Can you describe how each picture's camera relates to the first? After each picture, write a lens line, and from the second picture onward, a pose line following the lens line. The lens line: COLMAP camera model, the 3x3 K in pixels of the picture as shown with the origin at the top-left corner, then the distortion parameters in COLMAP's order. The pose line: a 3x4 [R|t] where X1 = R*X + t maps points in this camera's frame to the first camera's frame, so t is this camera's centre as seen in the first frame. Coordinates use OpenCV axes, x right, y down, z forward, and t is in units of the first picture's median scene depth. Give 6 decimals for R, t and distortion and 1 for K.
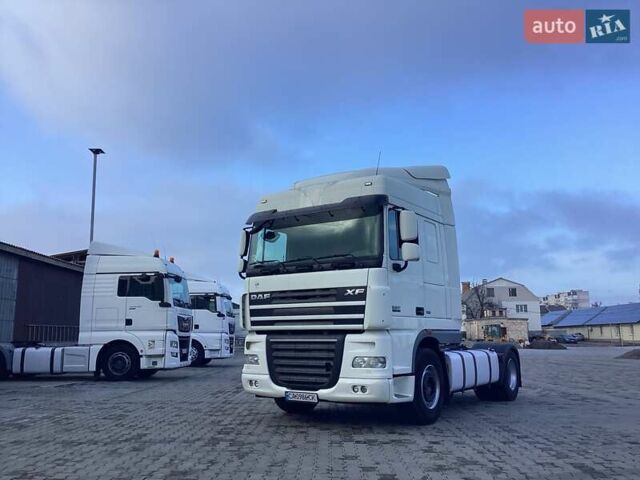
lens RADIAL K [[577.4, 0, 321.3], [0, 577.4, 246.1], [0, 0, 1]] dist [0.120950, -0.236604]
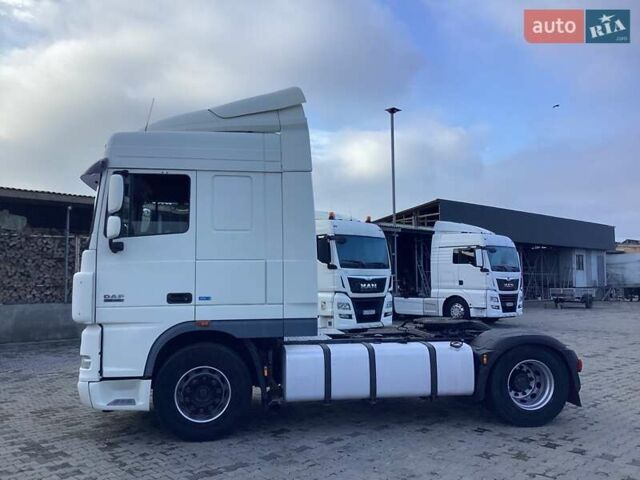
lens RADIAL K [[577.4, 0, 321.3], [0, 577.4, 246.1], [0, 0, 1]] dist [0.120950, -0.236604]
pose [[0.686655, -0.042723, -0.725727, 0.441194], [0.115070, 0.992074, 0.050472, 0.013180], [0.717819, -0.118167, 0.686129, 0.310195]]
